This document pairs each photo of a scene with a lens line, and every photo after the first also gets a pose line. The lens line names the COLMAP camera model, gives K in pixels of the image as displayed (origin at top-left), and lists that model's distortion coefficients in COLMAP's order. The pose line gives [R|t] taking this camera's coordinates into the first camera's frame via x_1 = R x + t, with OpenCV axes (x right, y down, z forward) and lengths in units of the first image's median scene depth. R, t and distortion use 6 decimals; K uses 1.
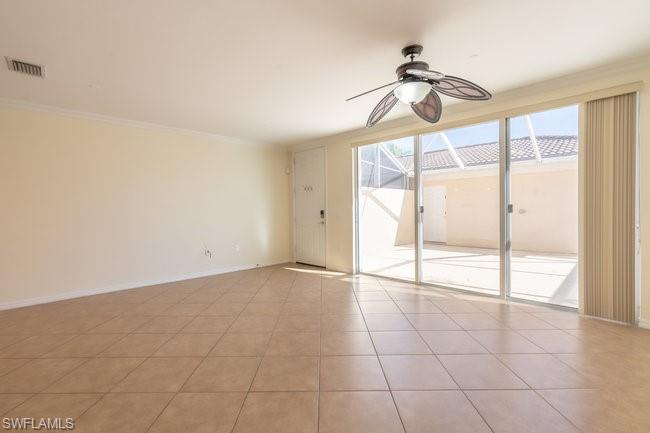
lens RADIAL K [[296.8, 0, 323.8], [0, 296.8, 214.0], [0, 0, 1]] dist [-0.002711, 0.000331]
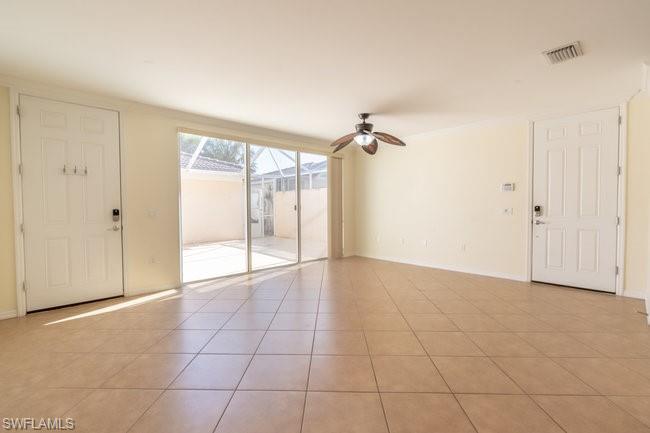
lens RADIAL K [[296.8, 0, 323.8], [0, 296.8, 214.0], [0, 0, 1]] dist [-0.002711, 0.000331]
pose [[0.024730, -0.010916, 0.999635, -0.969497], [0.024189, 0.999654, 0.010318, 0.003624], [-0.999401, 0.023925, 0.024985, 0.813202]]
